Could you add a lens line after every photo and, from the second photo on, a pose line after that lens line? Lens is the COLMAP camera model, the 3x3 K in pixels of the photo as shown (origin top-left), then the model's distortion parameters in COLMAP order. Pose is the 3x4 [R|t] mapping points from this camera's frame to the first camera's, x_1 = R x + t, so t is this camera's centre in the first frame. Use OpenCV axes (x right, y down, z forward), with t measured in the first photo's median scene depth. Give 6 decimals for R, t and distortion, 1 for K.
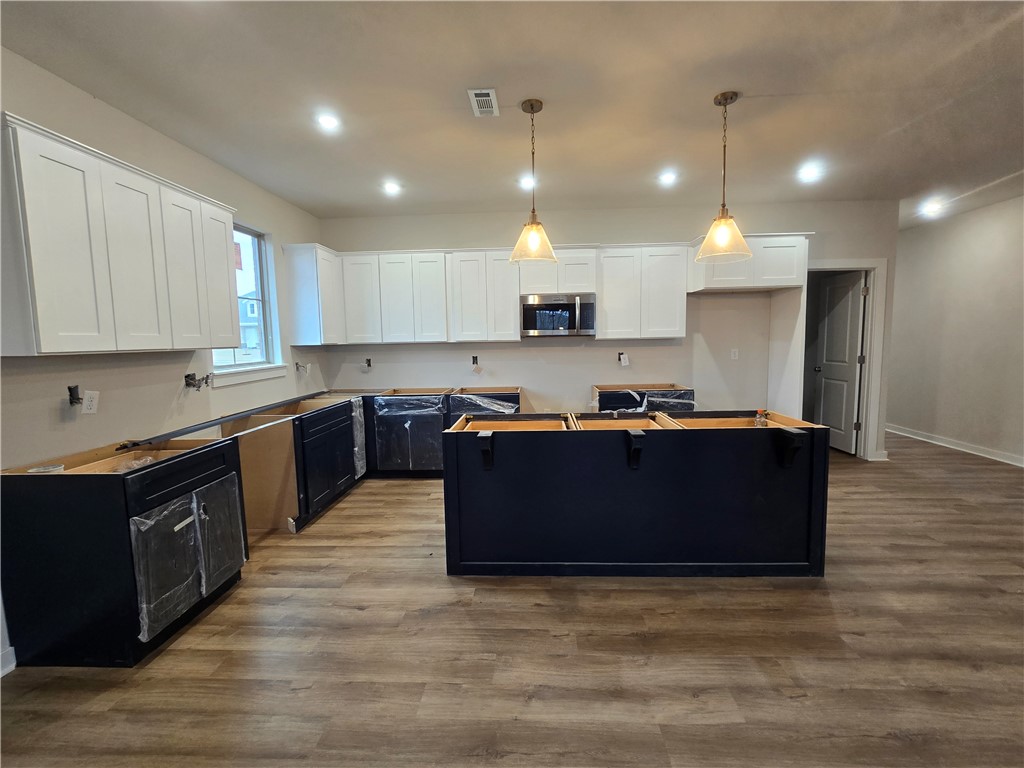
lens RADIAL K [[457.3, 0, 513.0], [0, 457.3, 383.9], [0, 0, 1]] dist [-0.008544, 0.004563]
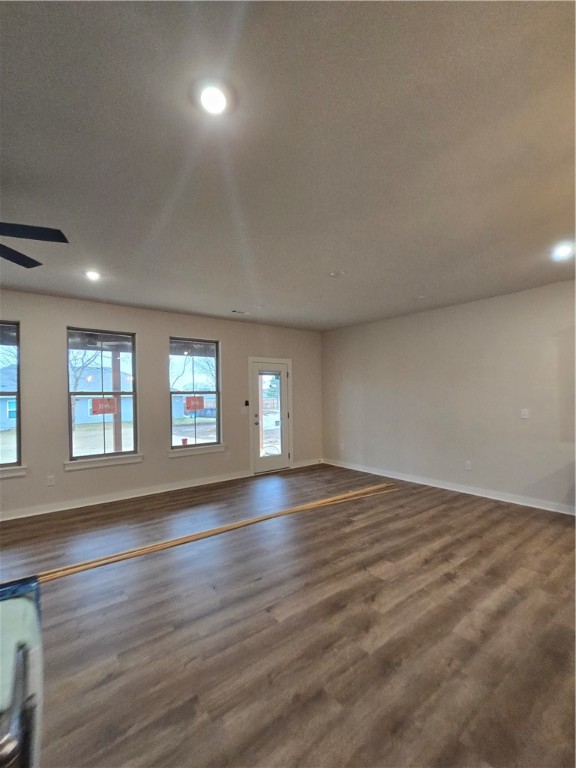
lens RADIAL K [[343.0, 0, 286.9], [0, 343.0, 384.9], [0, 0, 1]] dist [-0.008544, 0.004563]
pose [[-0.751509, 0.007574, -0.659679, 0.894205], [-0.041148, 0.997449, 0.058328, -0.102624], [0.658438, 0.070979, -0.749281, 0.742484]]
